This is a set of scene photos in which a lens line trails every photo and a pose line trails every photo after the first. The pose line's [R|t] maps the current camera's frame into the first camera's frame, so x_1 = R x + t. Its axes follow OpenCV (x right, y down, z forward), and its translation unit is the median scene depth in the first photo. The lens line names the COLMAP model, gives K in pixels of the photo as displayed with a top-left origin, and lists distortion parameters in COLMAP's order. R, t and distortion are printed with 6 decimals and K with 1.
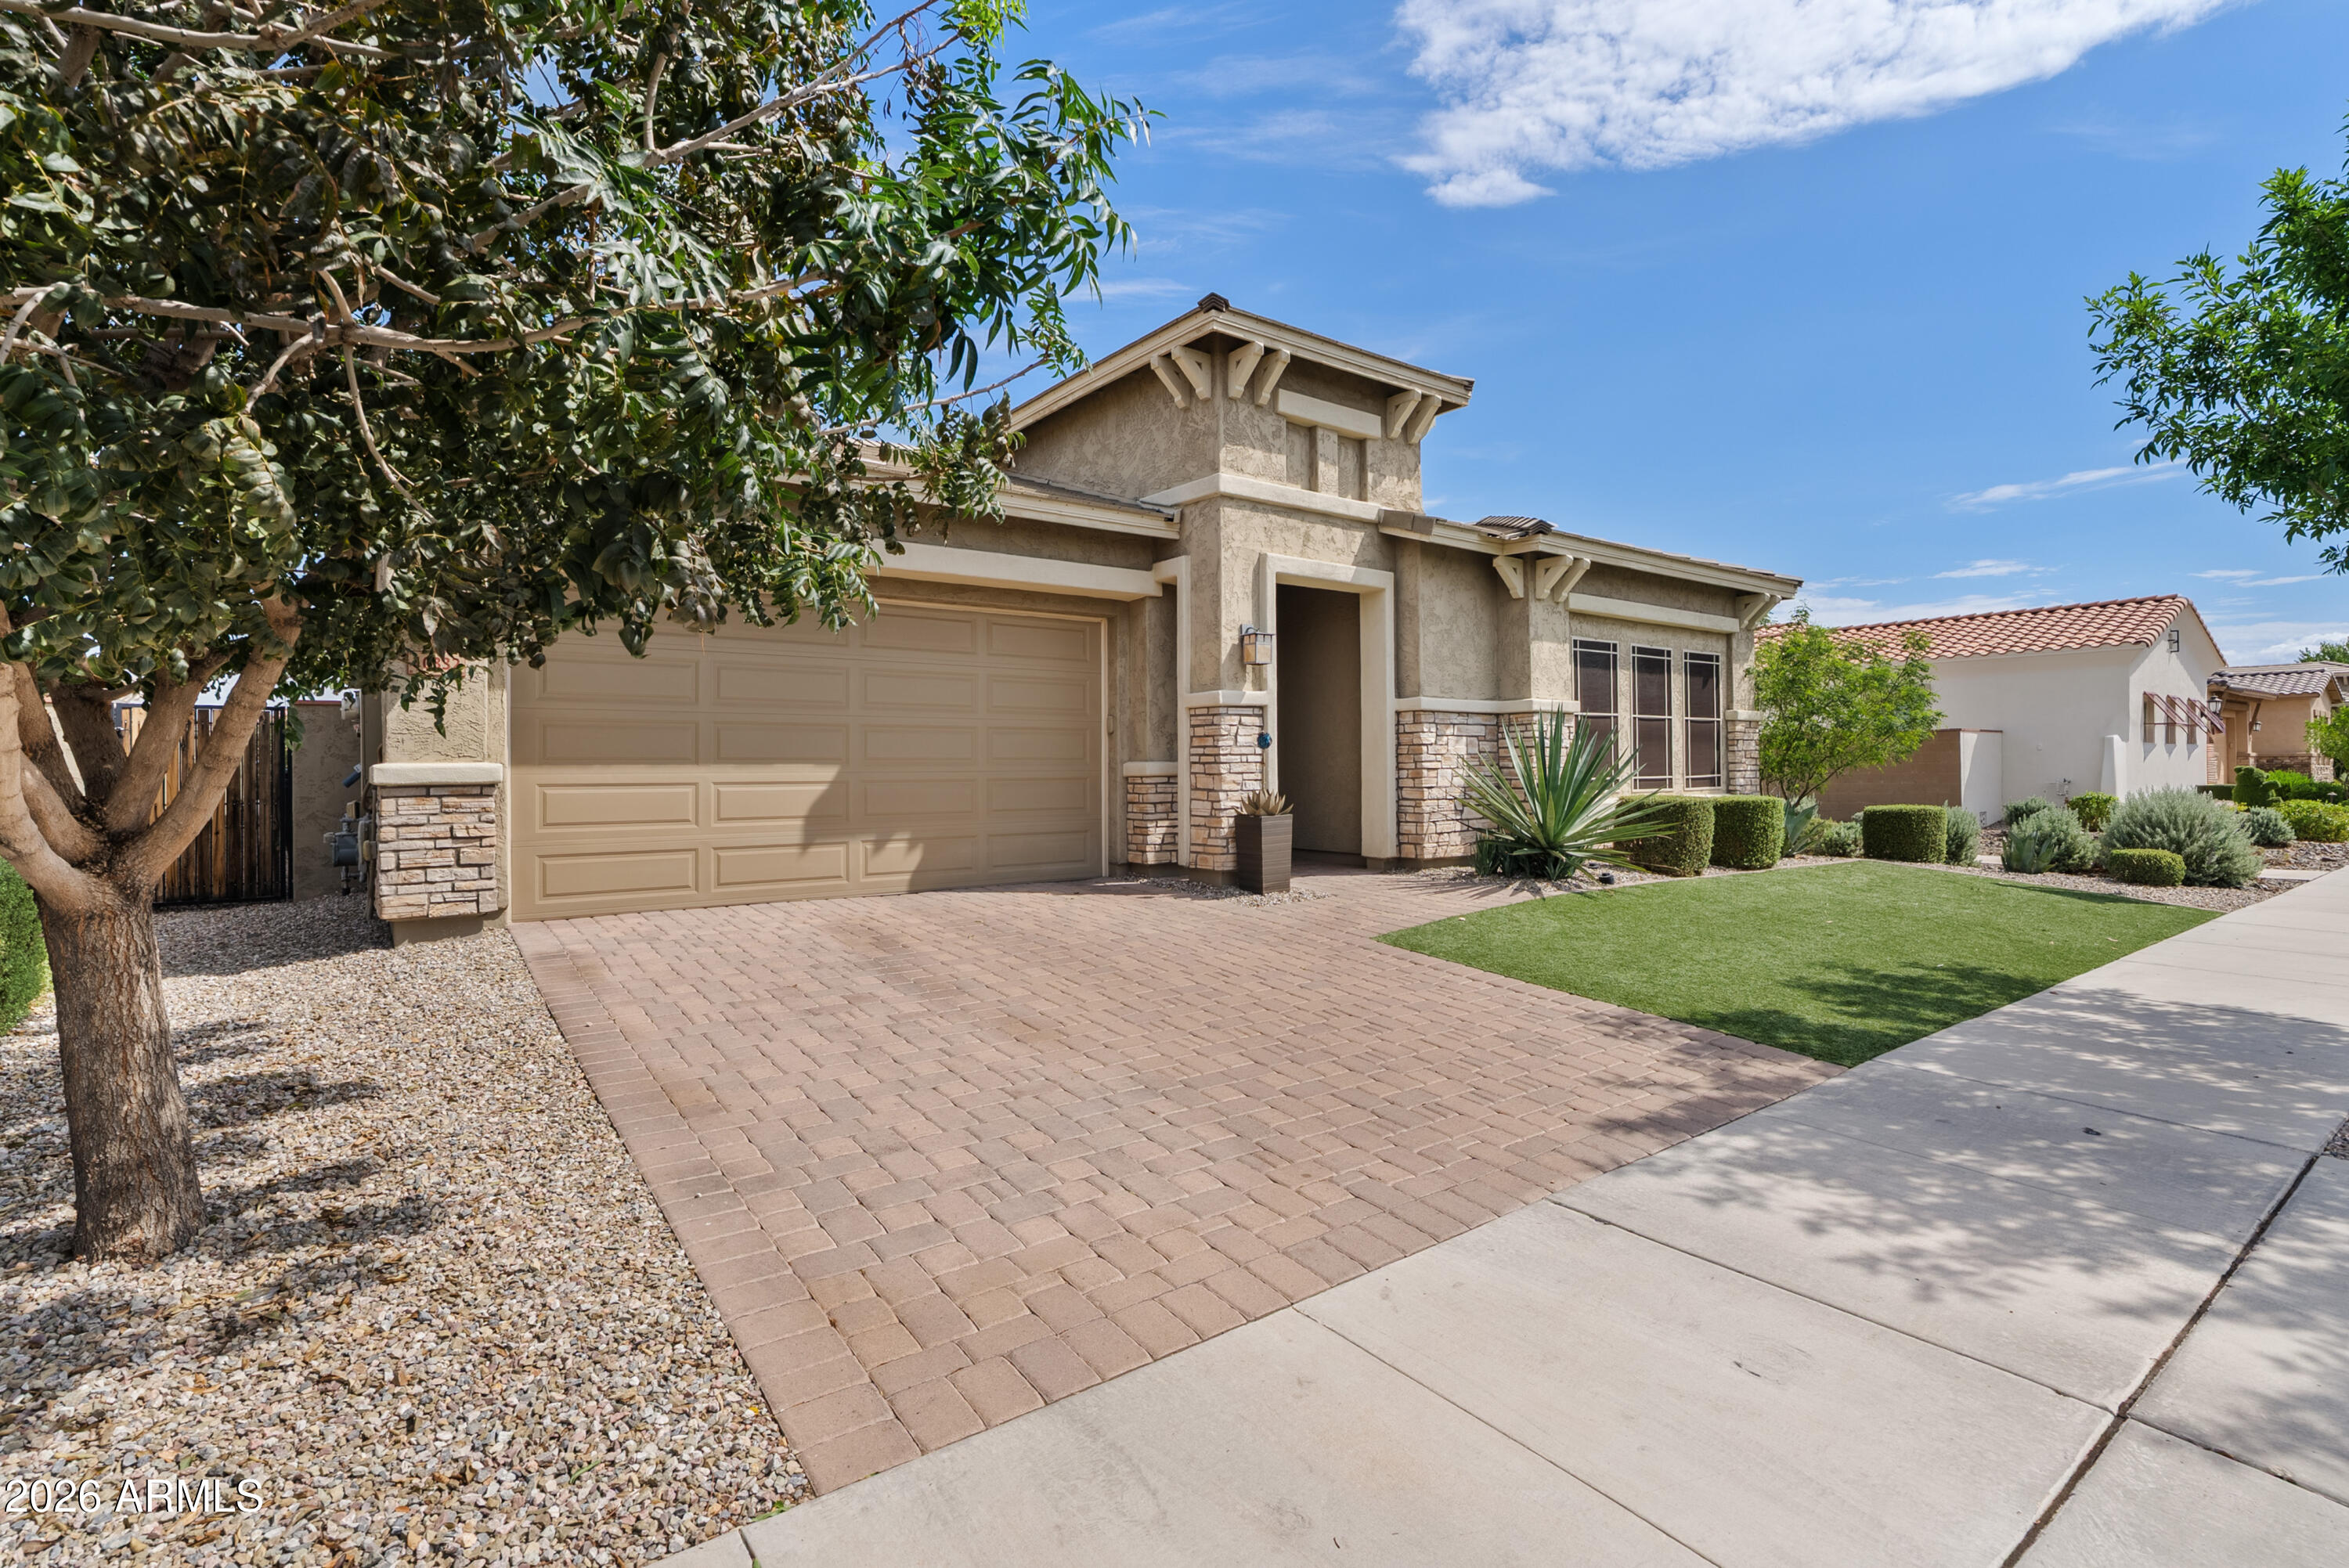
lens RADIAL K [[1068.7, 0, 1175.2], [0, 1068.7, 791.5], [0, 0, 1]] dist [-0.004032, -0.000082]
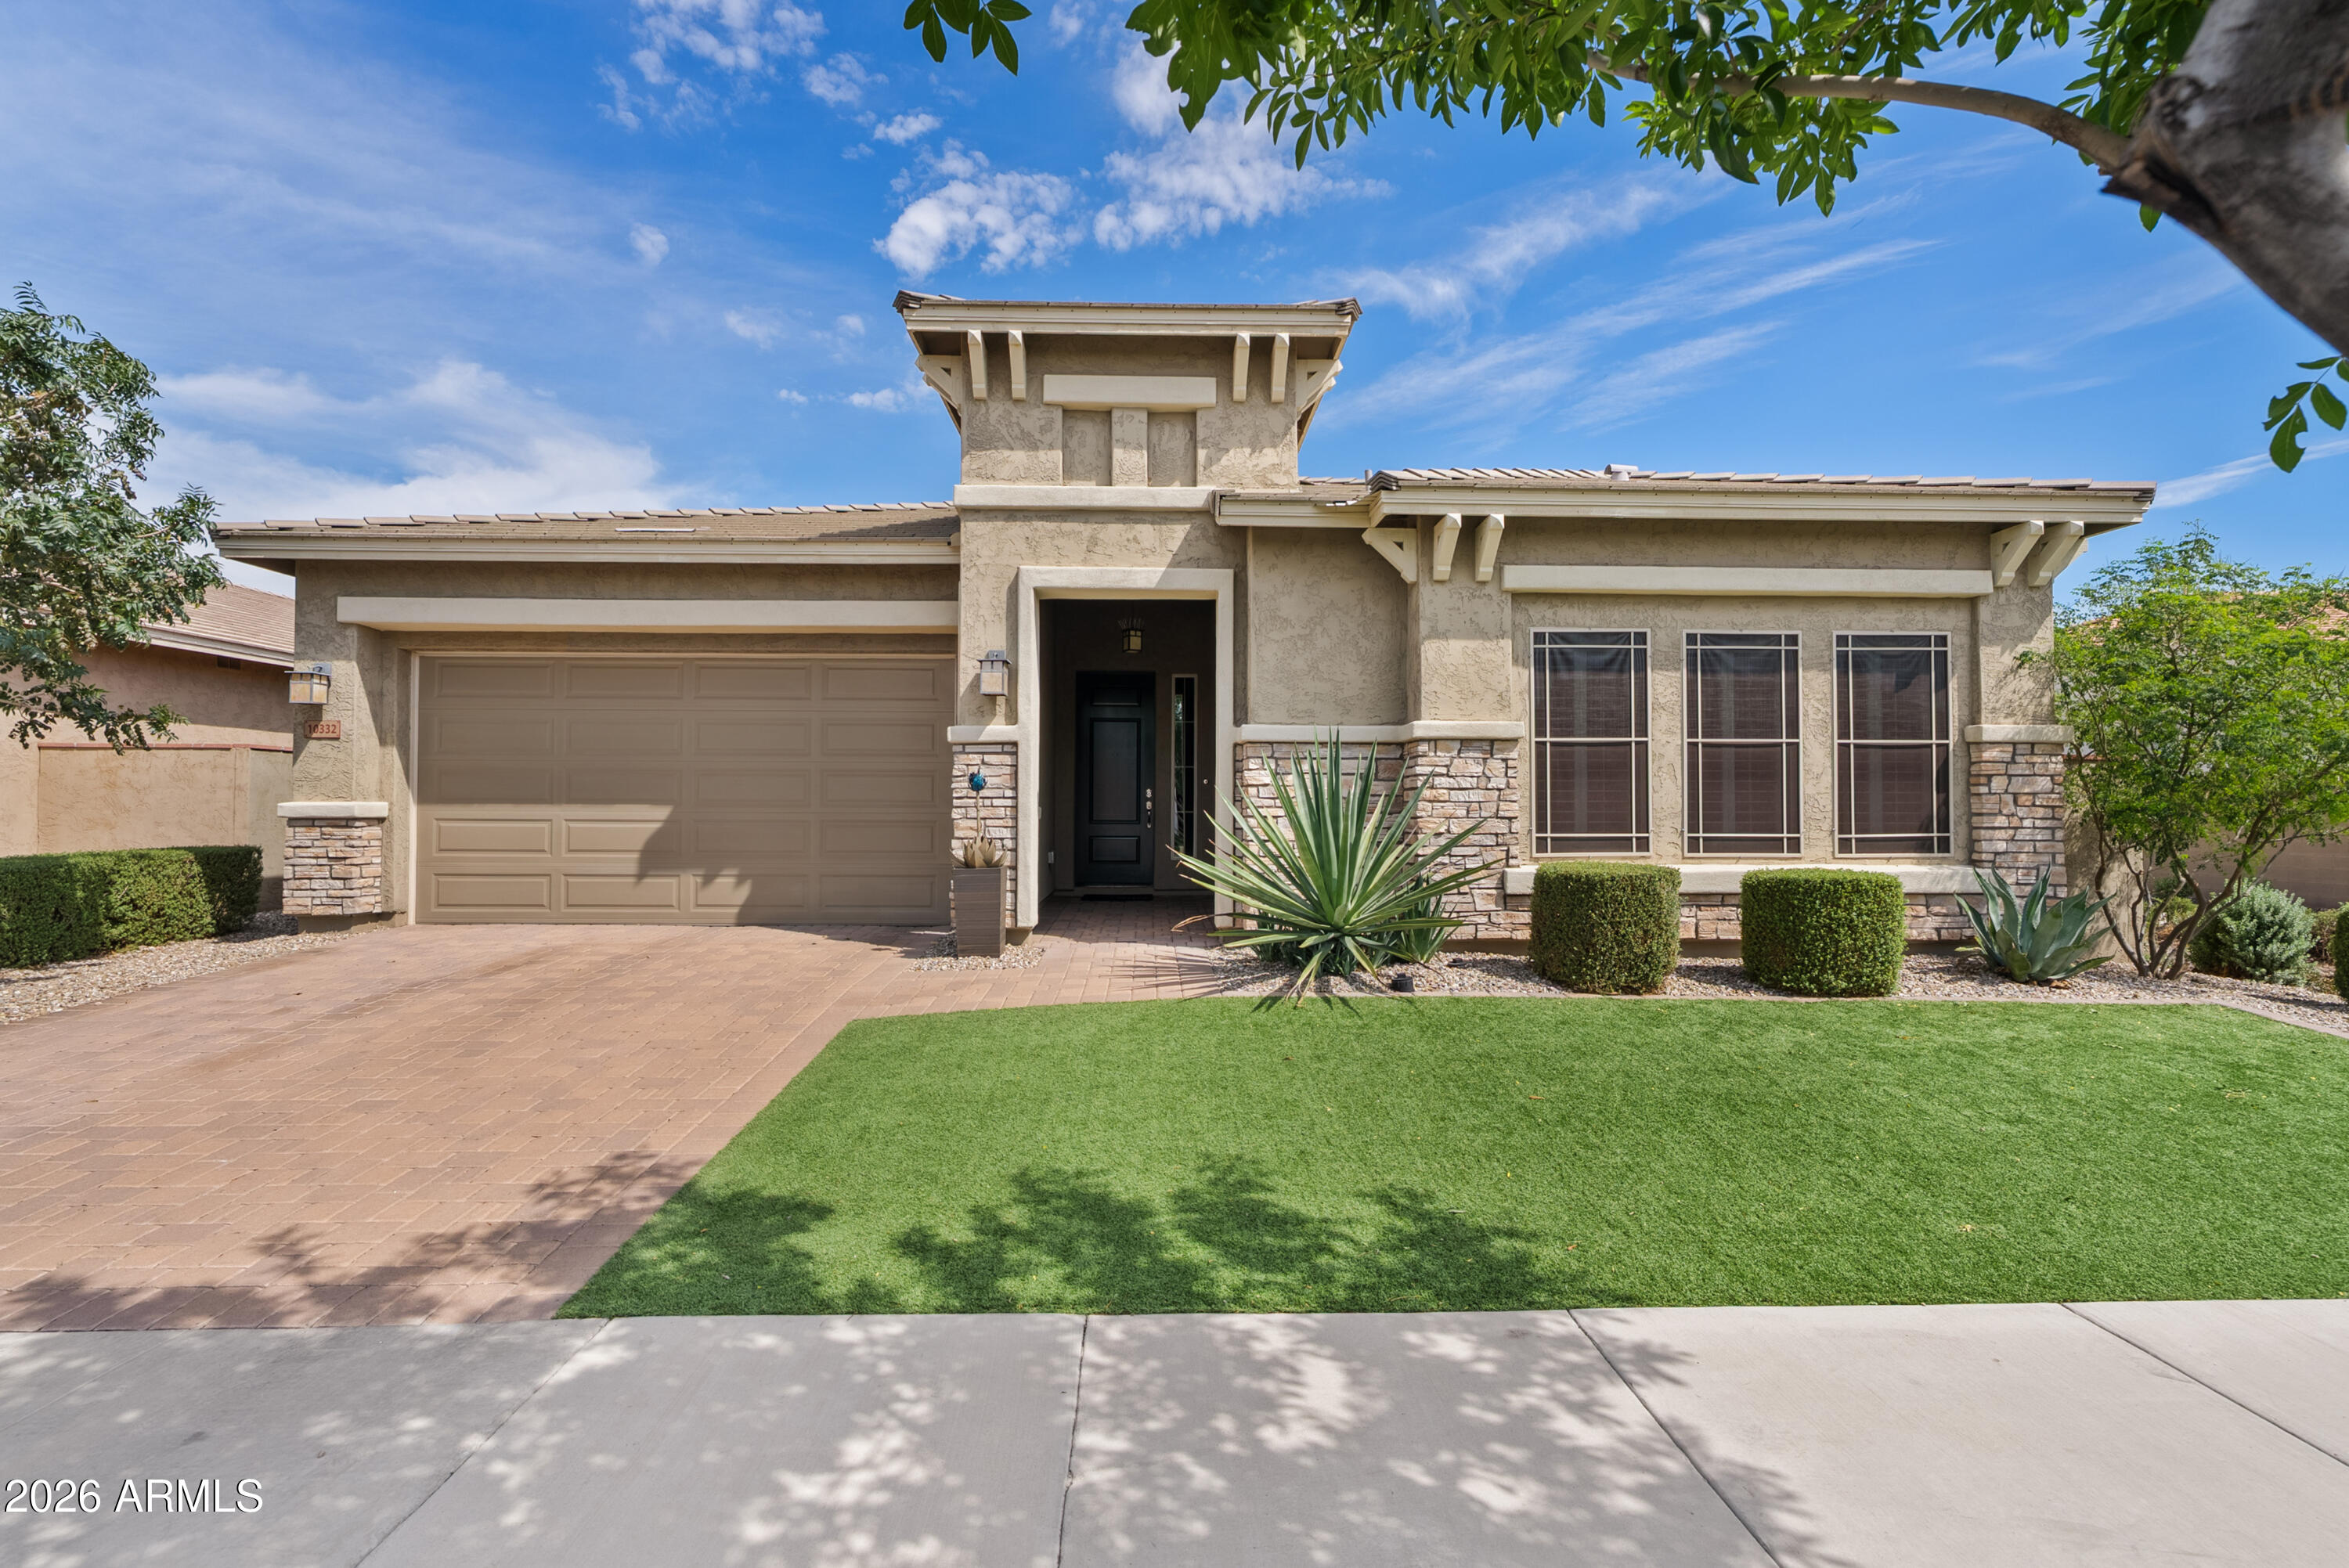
lens RADIAL K [[1038.6, 0, 1173.9], [0, 1038.6, 814.6], [0, 0, 1]] dist [-0.002488, 0.000149]
pose [[0.821238, 0.014922, -0.570390, 0.643041], [-0.021635, 0.999753, -0.004996, -0.018526], [0.570175, 0.016443, 0.821359, 0.360955]]
